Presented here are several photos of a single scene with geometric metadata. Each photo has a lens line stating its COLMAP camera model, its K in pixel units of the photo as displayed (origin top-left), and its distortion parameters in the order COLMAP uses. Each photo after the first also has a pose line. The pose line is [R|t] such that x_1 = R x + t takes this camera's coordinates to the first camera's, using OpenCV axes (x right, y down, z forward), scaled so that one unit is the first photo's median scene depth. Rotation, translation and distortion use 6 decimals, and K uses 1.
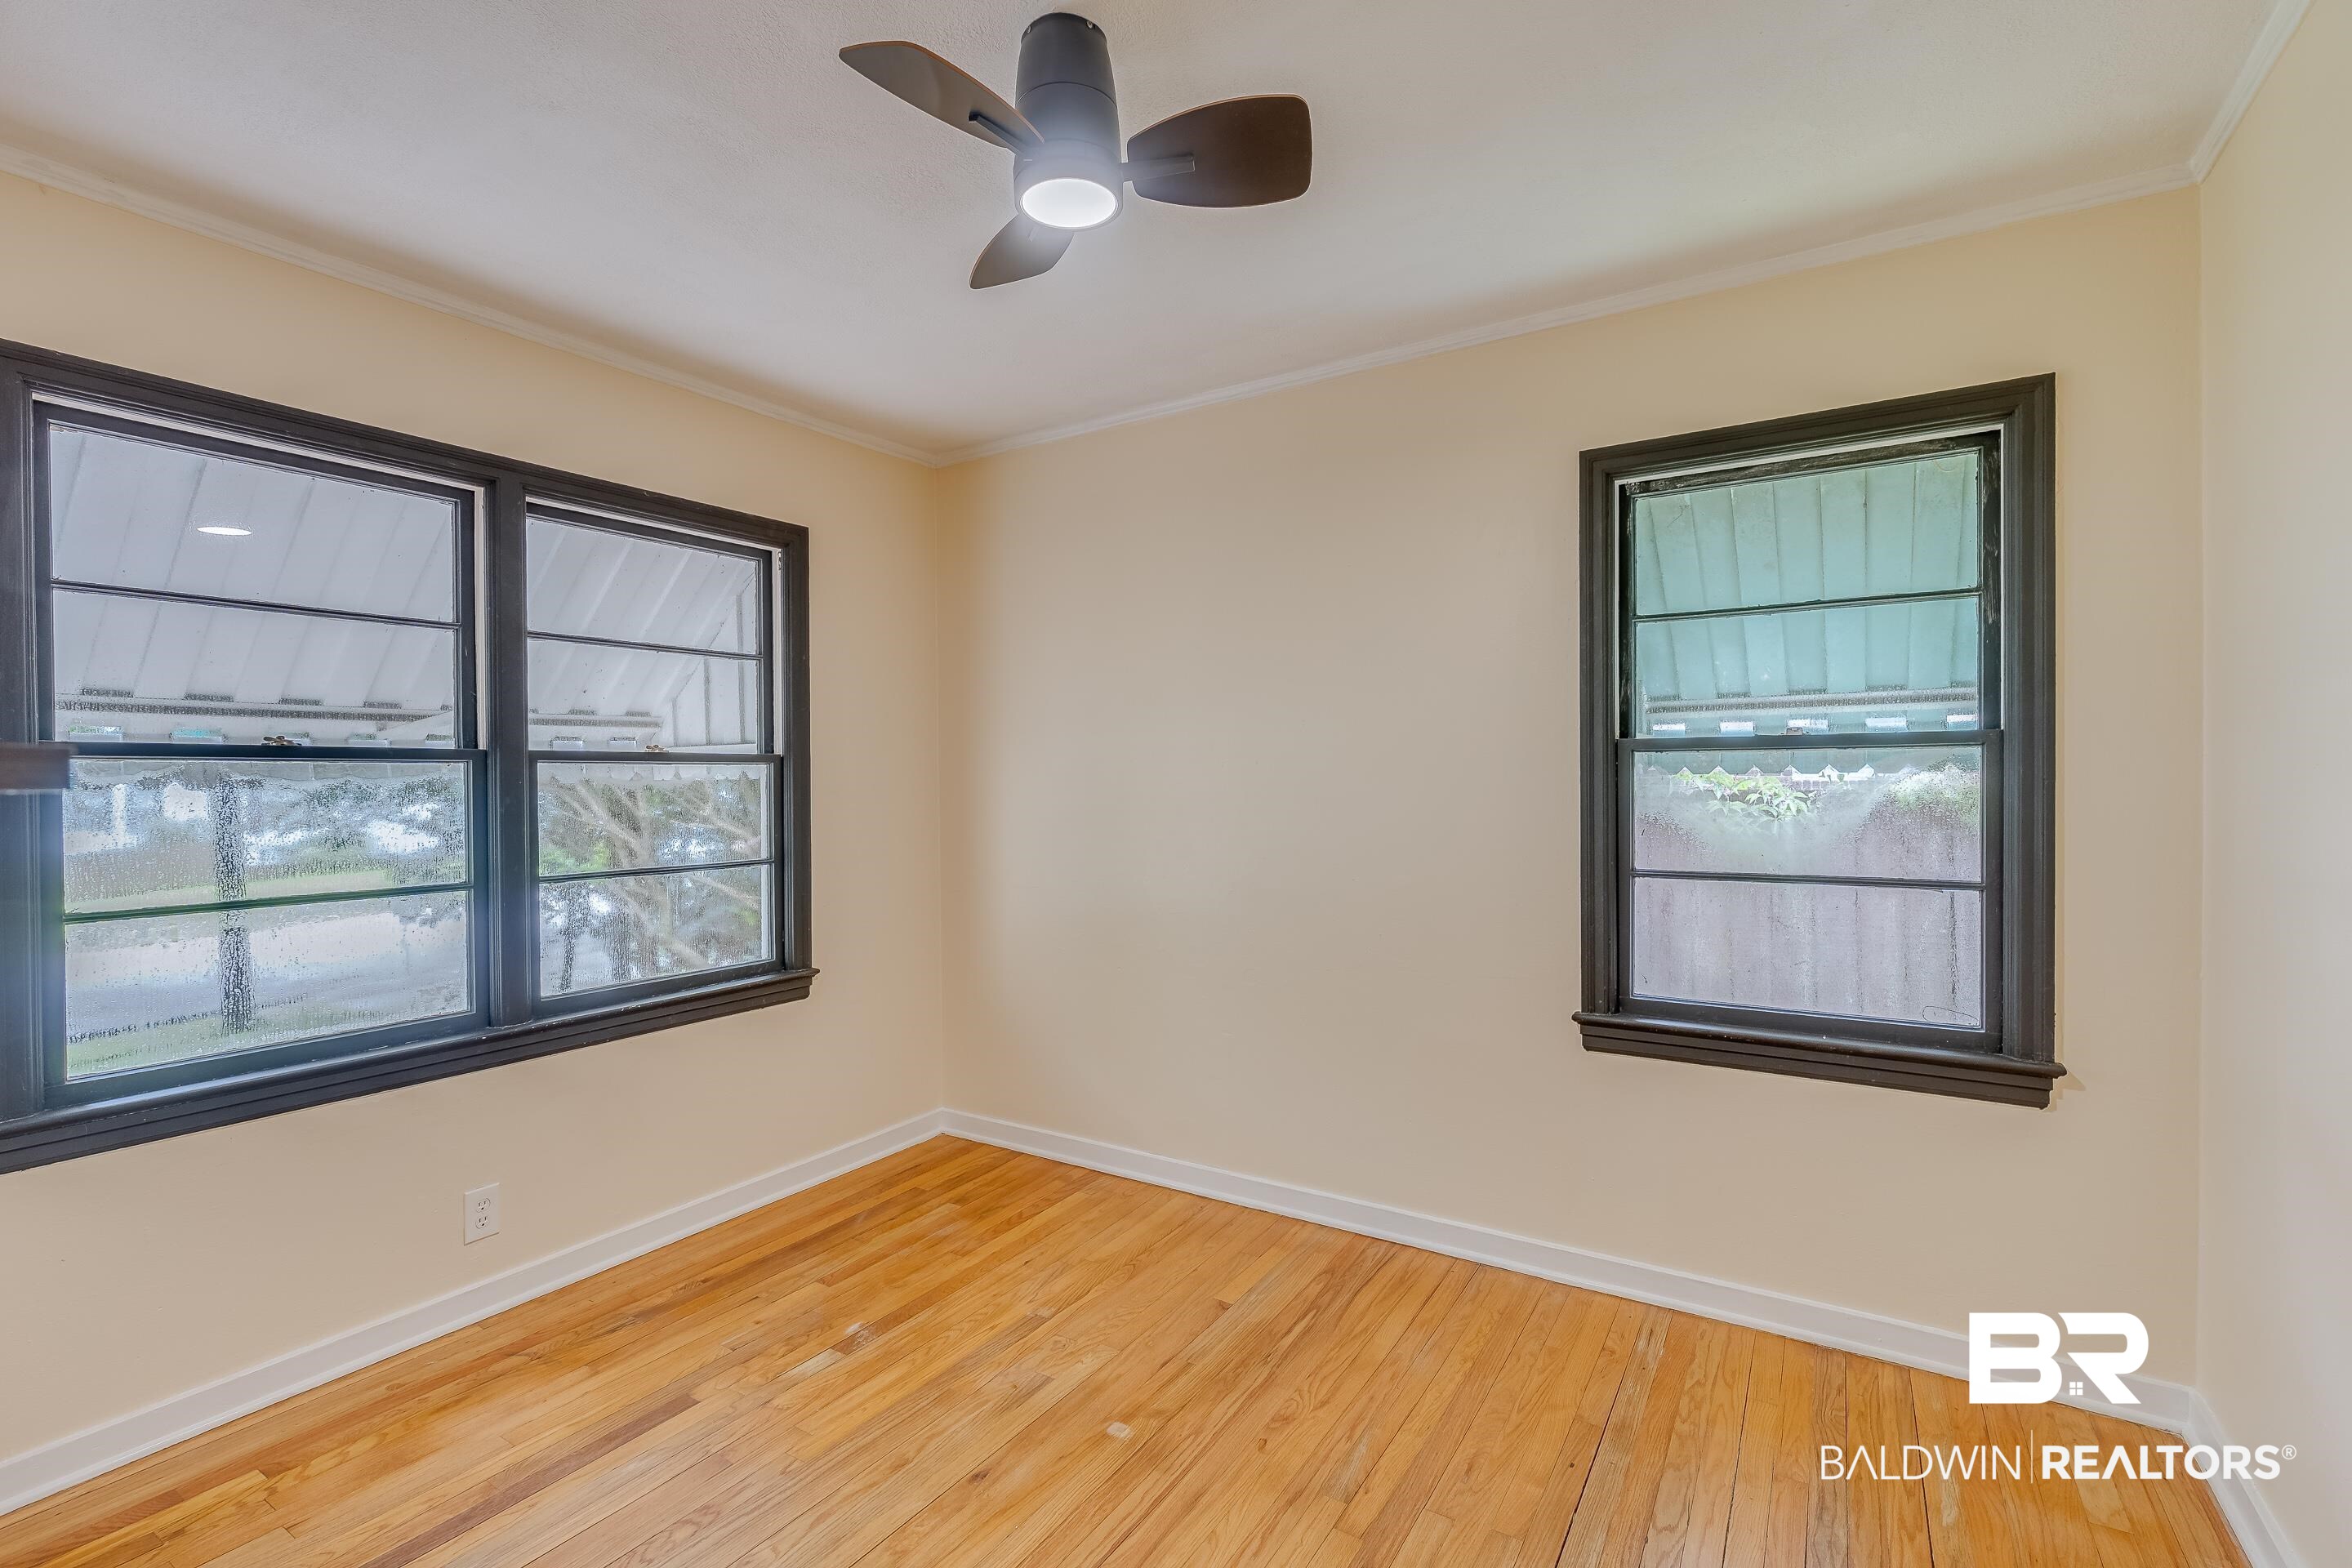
lens RADIAL K [[1071.4, 0, 1184.7], [0, 1071.4, 791.9], [0, 0, 1]] dist [-0.001676, 0.001277]
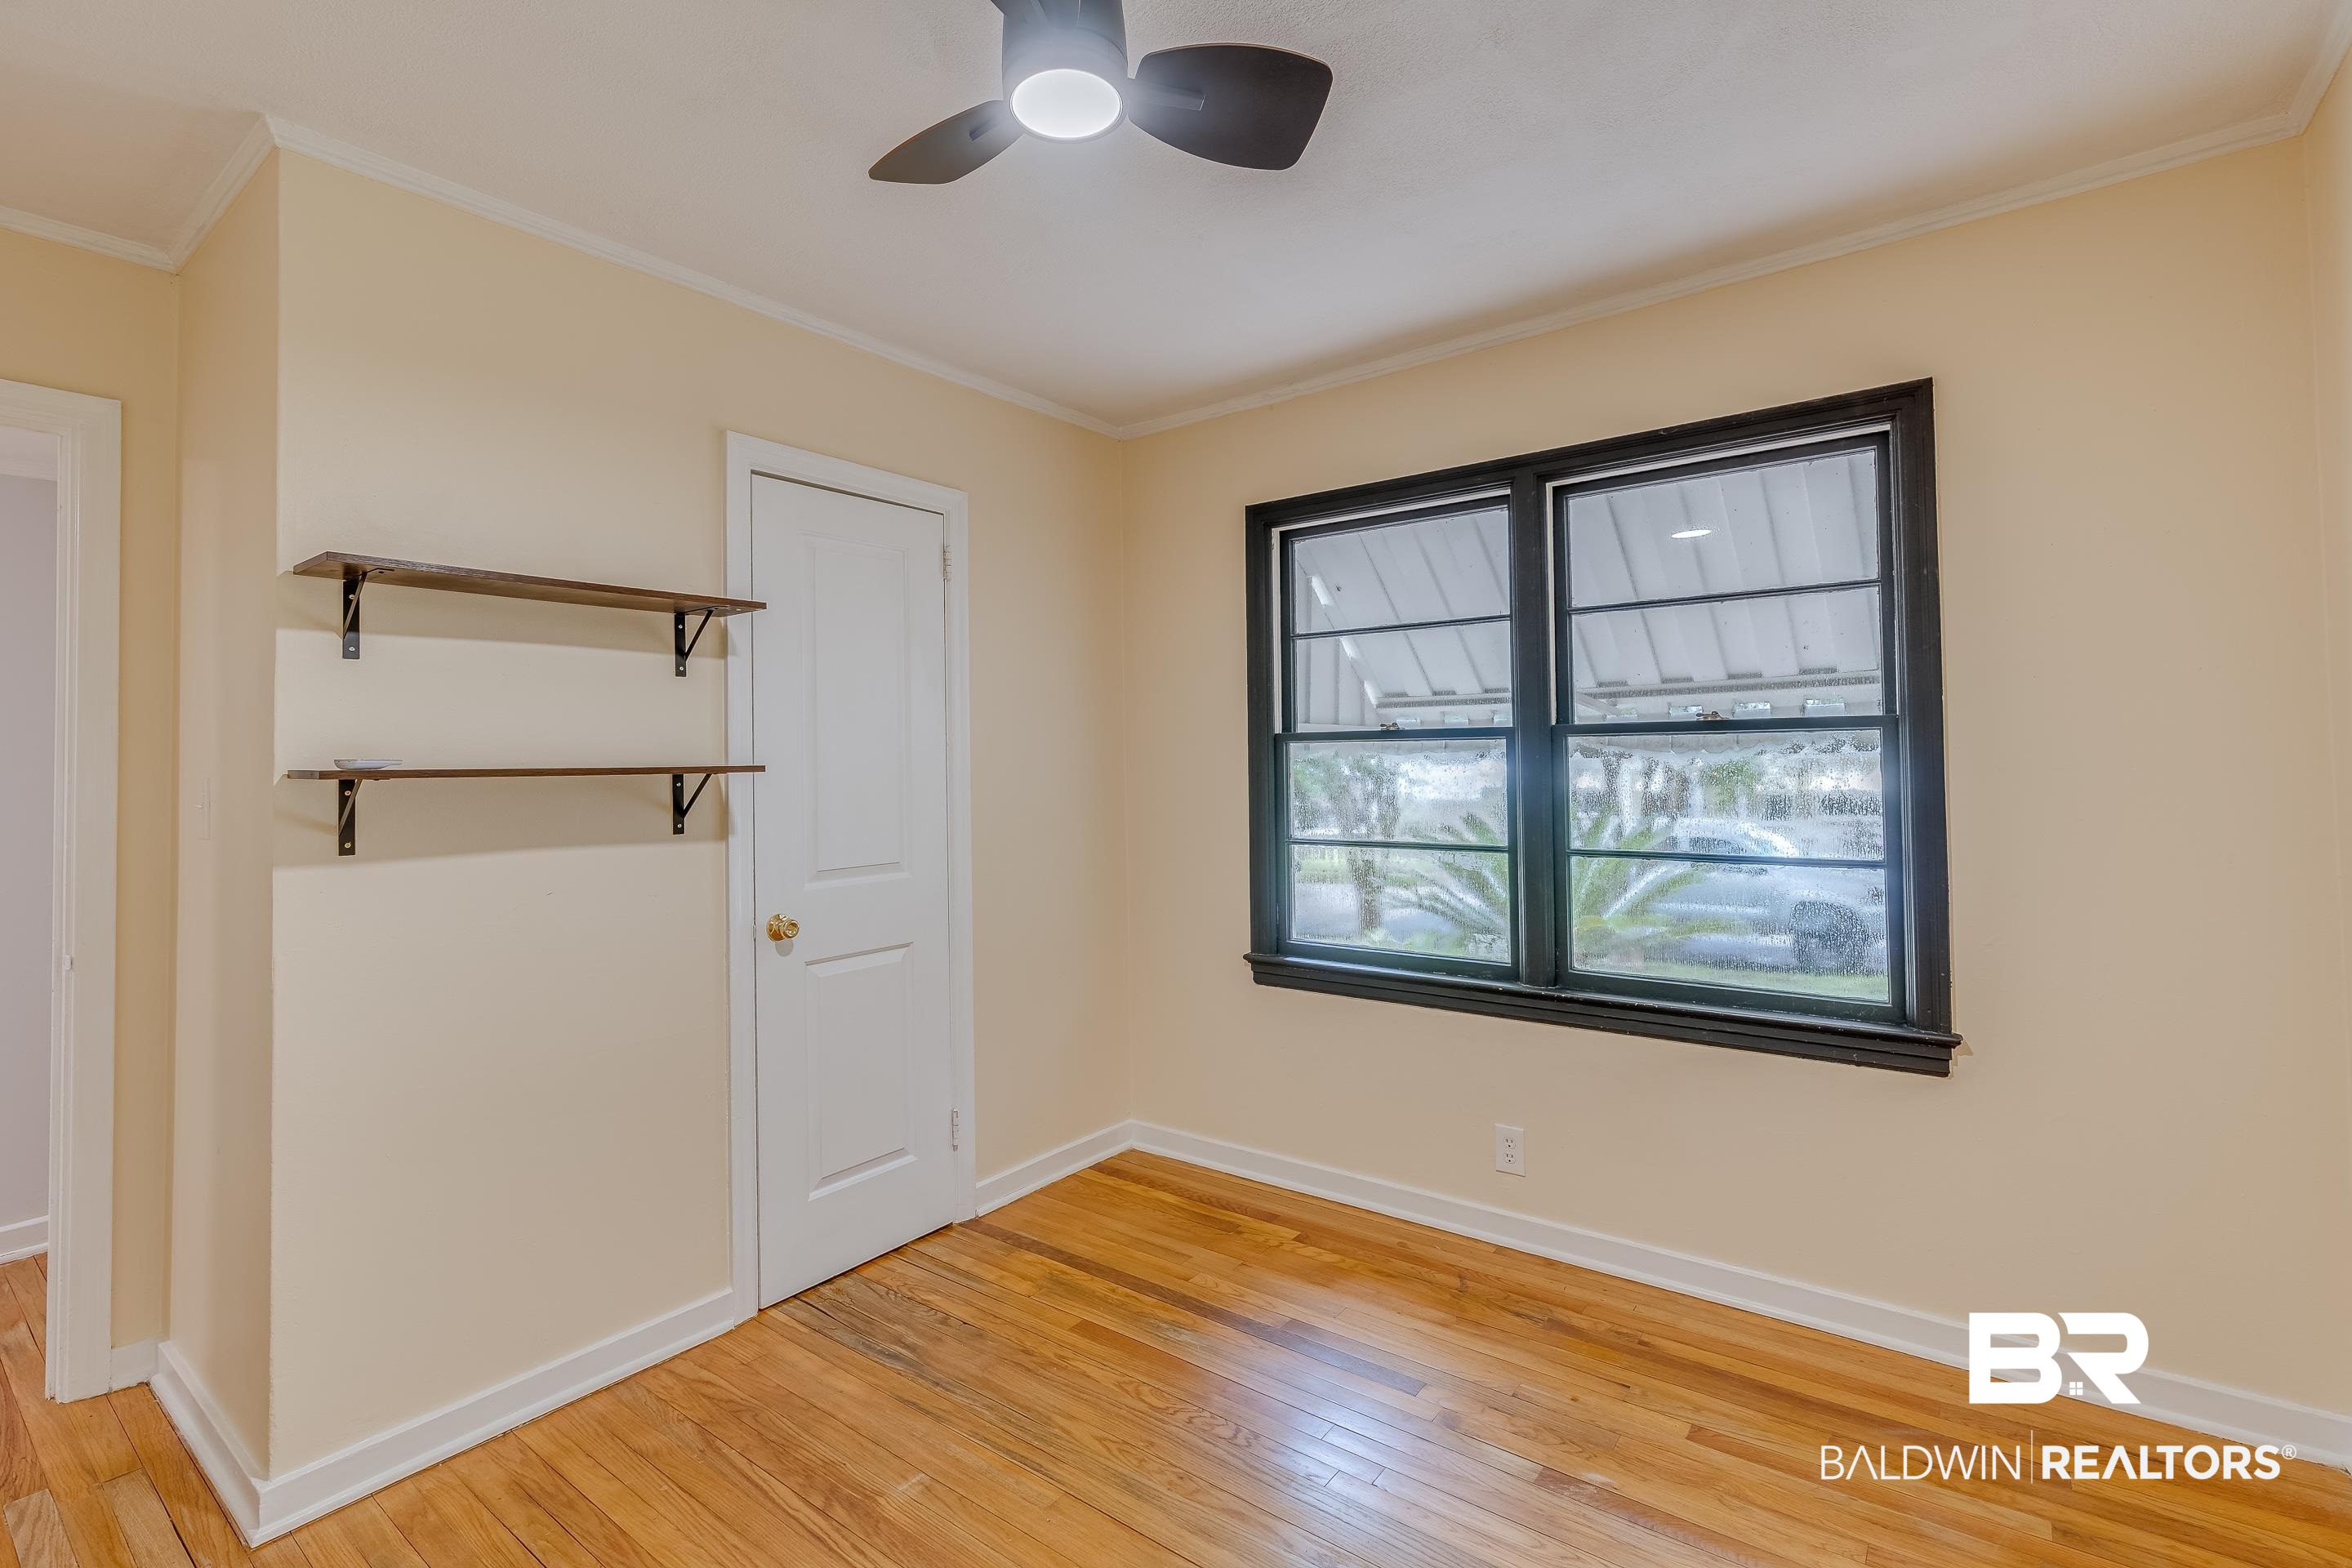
lens RADIAL K [[1071.4, 0, 1149.9], [0, 1071.4, 742.1], [0, 0, 1]] dist [-0.001676, 0.001277]
pose [[-0.102615, -0.005957, -0.994703, 0.454709], [-0.000580, 0.999982, -0.005929, -0.016349], [0.994721, -0.000032, -0.102617, 0.717891]]
